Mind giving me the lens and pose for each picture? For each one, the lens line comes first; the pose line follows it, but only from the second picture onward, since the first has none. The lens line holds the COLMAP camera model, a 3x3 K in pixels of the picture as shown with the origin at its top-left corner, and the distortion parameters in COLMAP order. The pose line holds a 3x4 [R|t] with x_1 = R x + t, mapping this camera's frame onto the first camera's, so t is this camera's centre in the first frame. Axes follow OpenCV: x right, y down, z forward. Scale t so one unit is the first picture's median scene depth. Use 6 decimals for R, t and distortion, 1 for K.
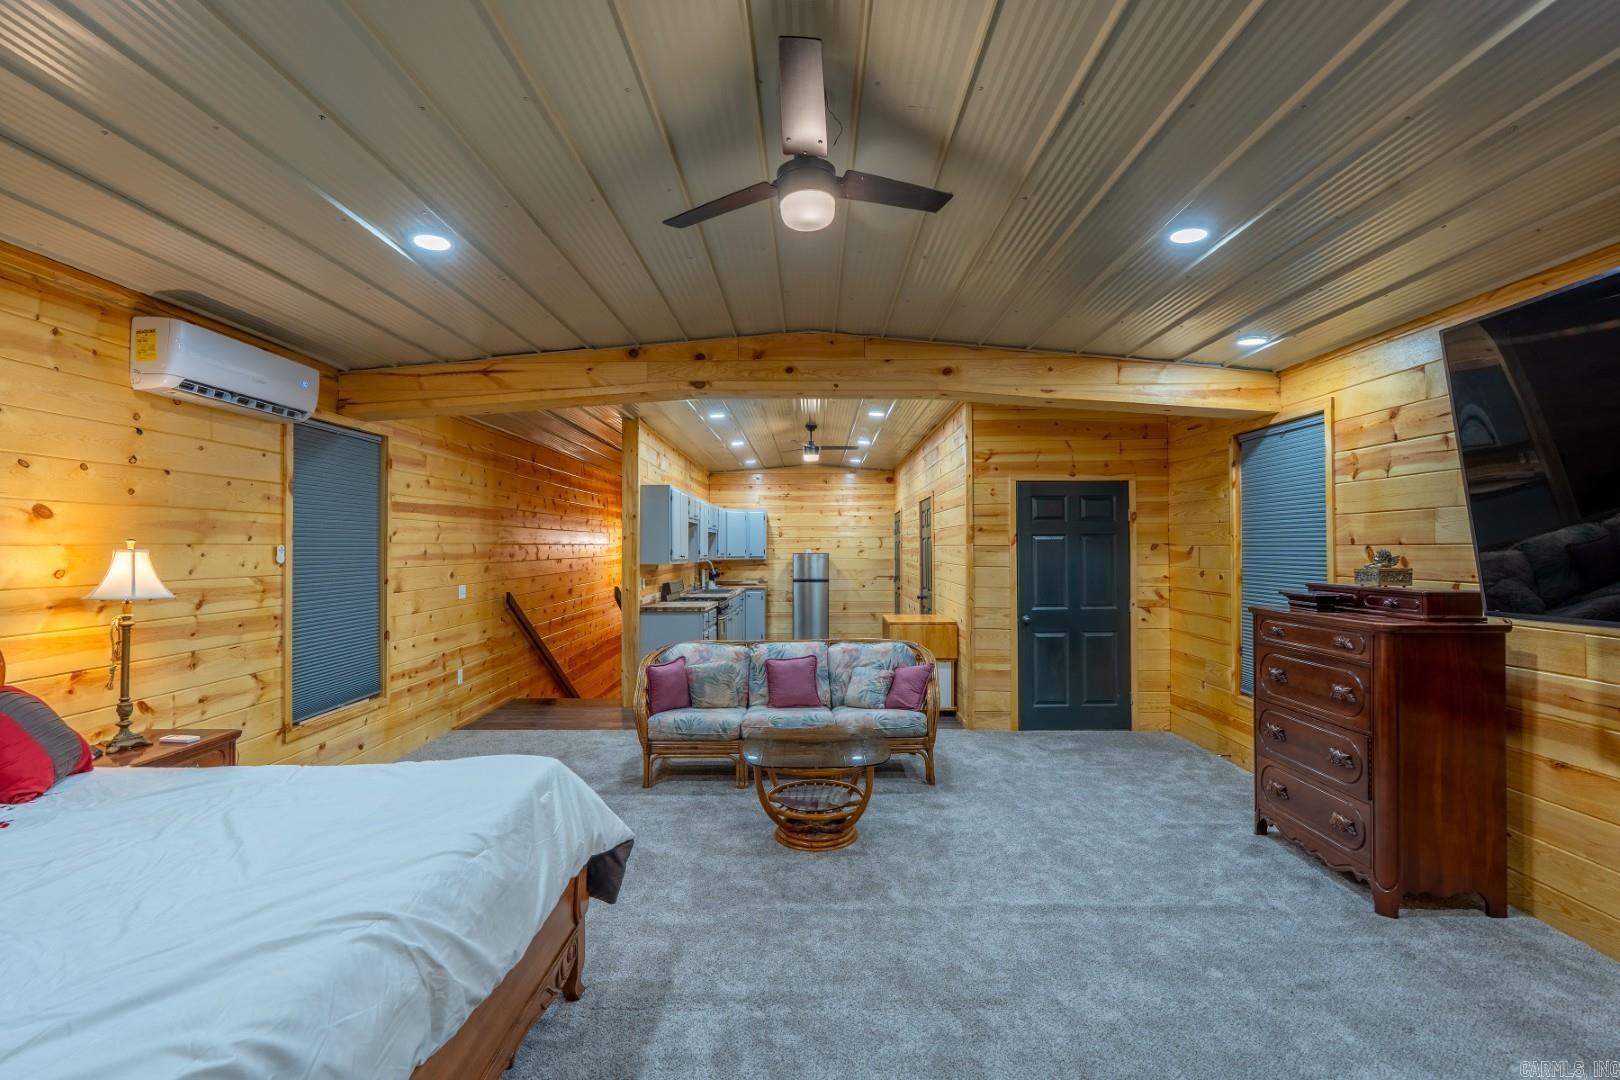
lens RADIAL K [[727.6, 0, 806.7], [0, 727.6, 541.6], [0, 0, 1]] dist [-0.003076, 0.001321]
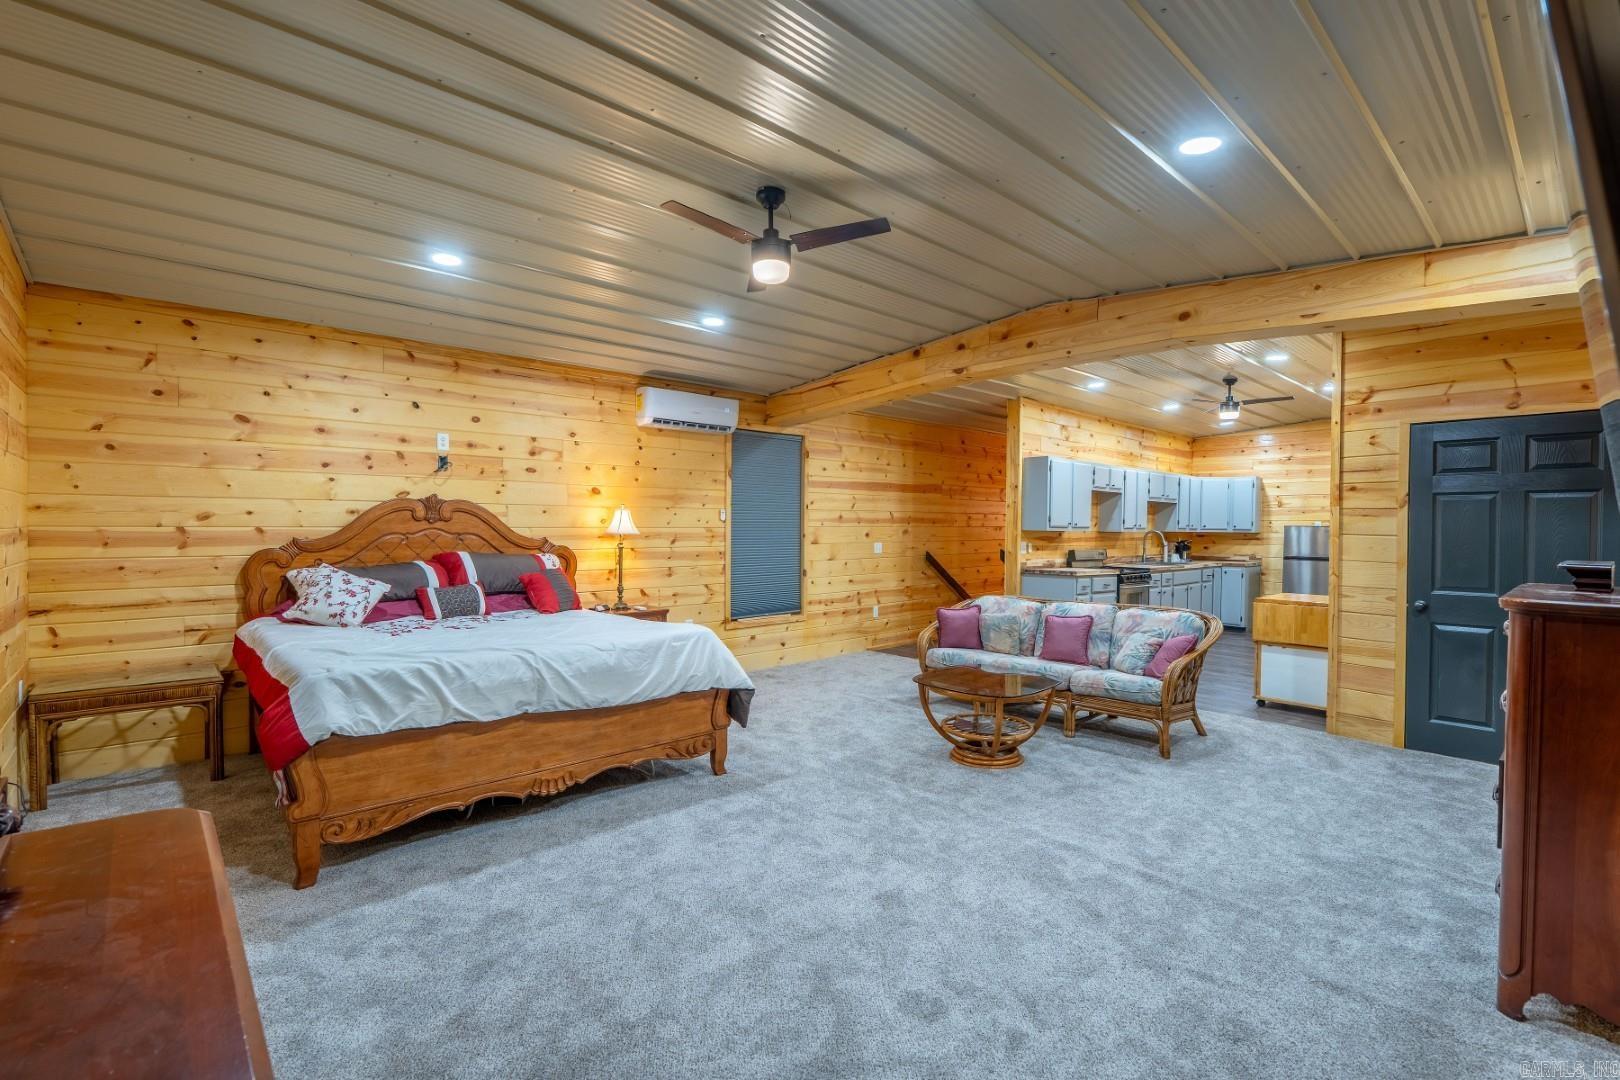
lens RADIAL K [[727.6, 0, 806.7], [0, 727.6, 541.6], [0, 0, 1]] dist [-0.003076, 0.001321]
pose [[0.676449, 0.023509, -0.736114, 0.496682], [-0.002150, 0.999549, 0.029947, 0.022335], [0.736486, -0.018675, 0.676195, 0.017427]]
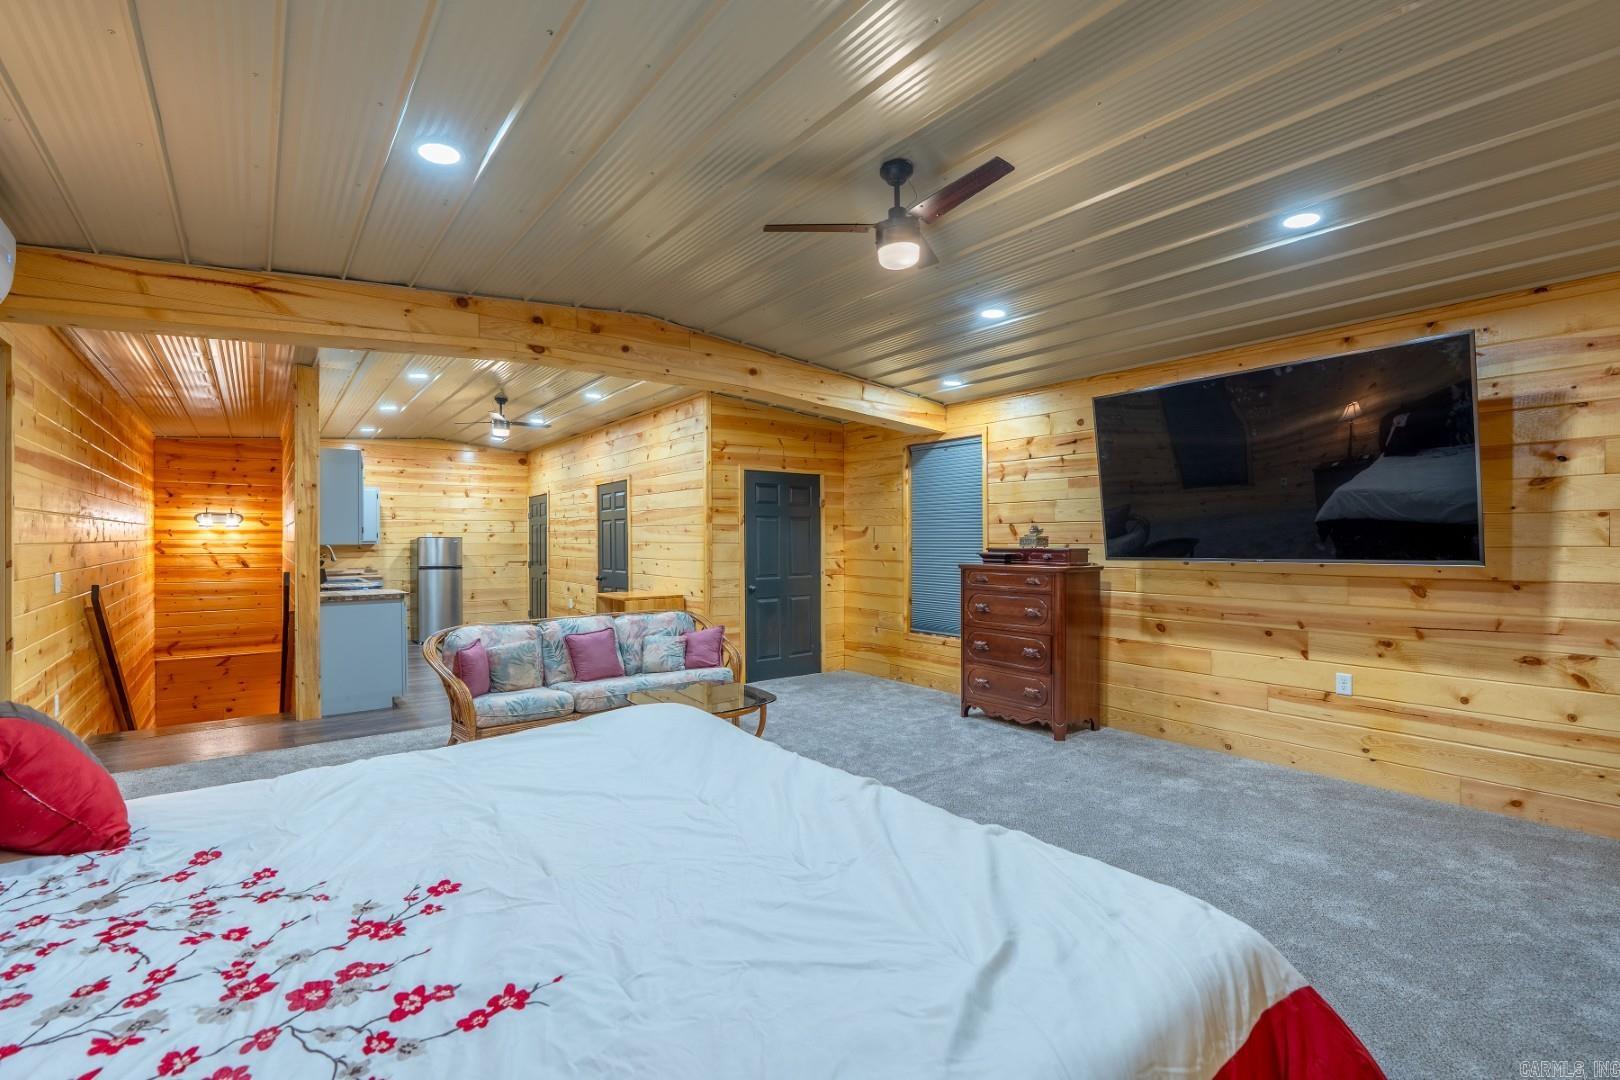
lens RADIAL K [[727.6, 0, 806.7], [0, 727.6, 541.6], [0, 0, 1]] dist [-0.003076, 0.001321]
pose [[0.789228, -0.001219, 0.614100, -0.408221], [-0.004996, 0.999952, 0.008405, 0.025095], [-0.614080, -0.009702, 0.789184, 0.021277]]
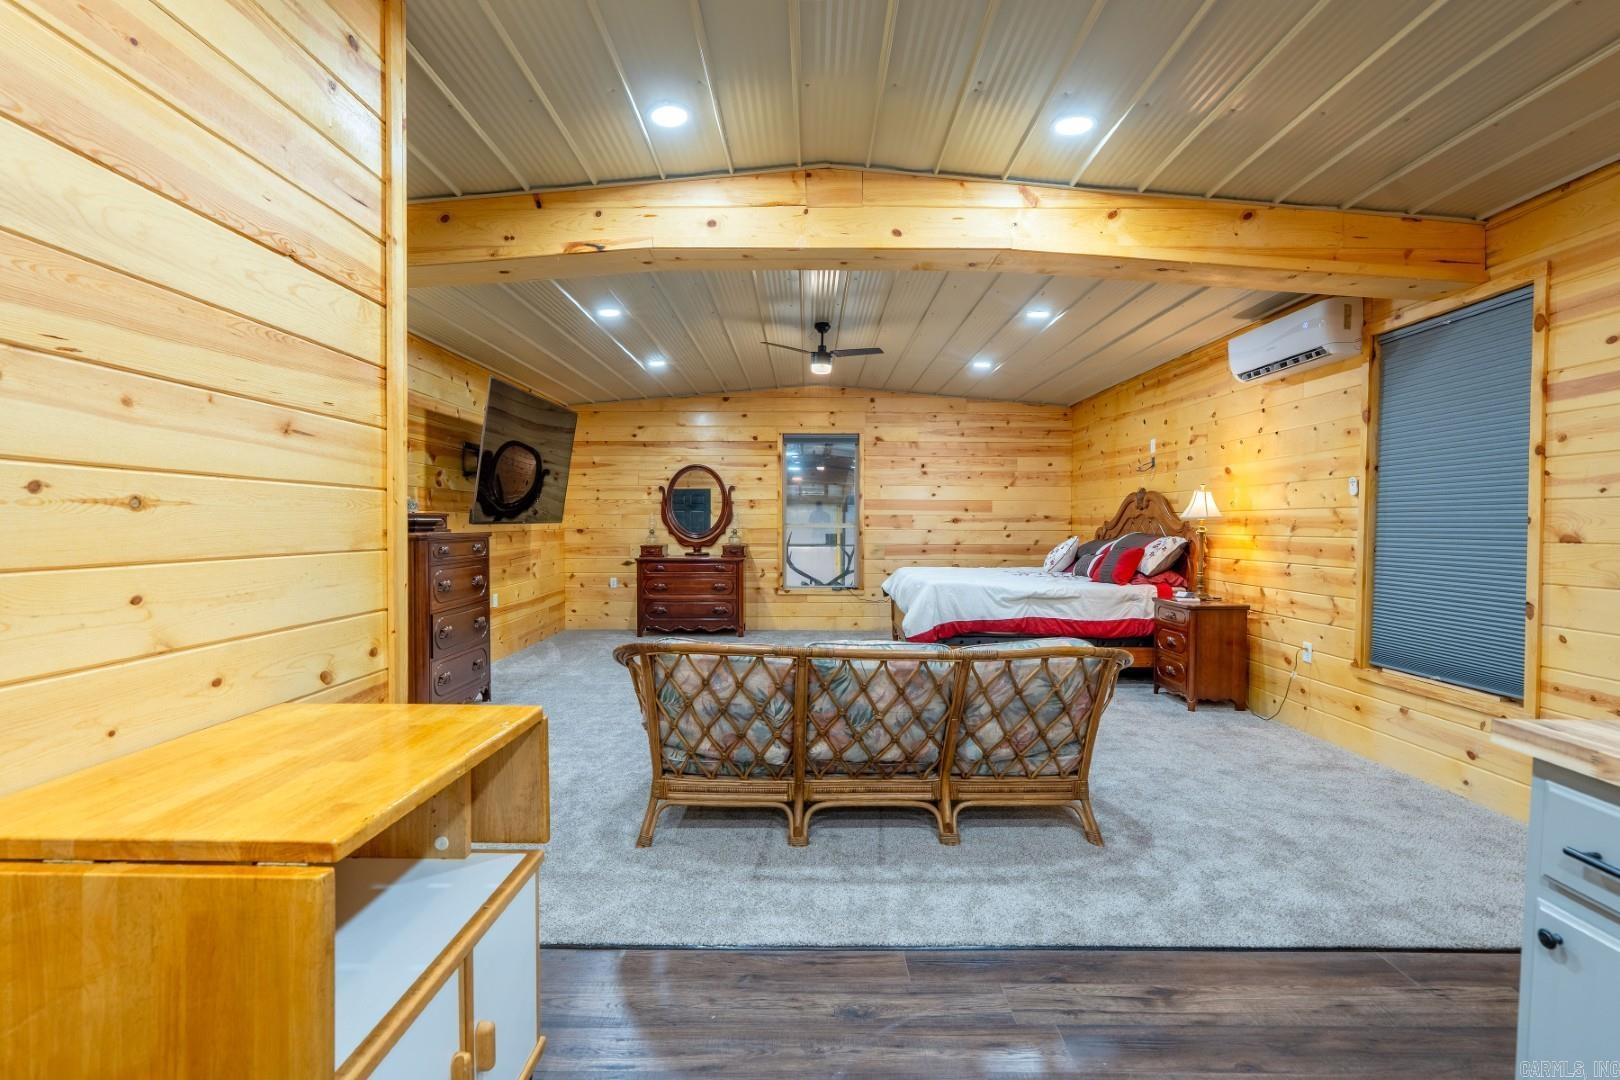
lens RADIAL K [[727.6, 0, 806.7], [0, 727.6, 541.6], [0, 0, 1]] dist [-0.003076, 0.001321]
pose [[-0.999992, -0.000720, -0.004033, 0.027568], [-0.000791, 0.999842, 0.017771, 0.060886], [0.004019, 0.017774, -0.999834, 1.596641]]
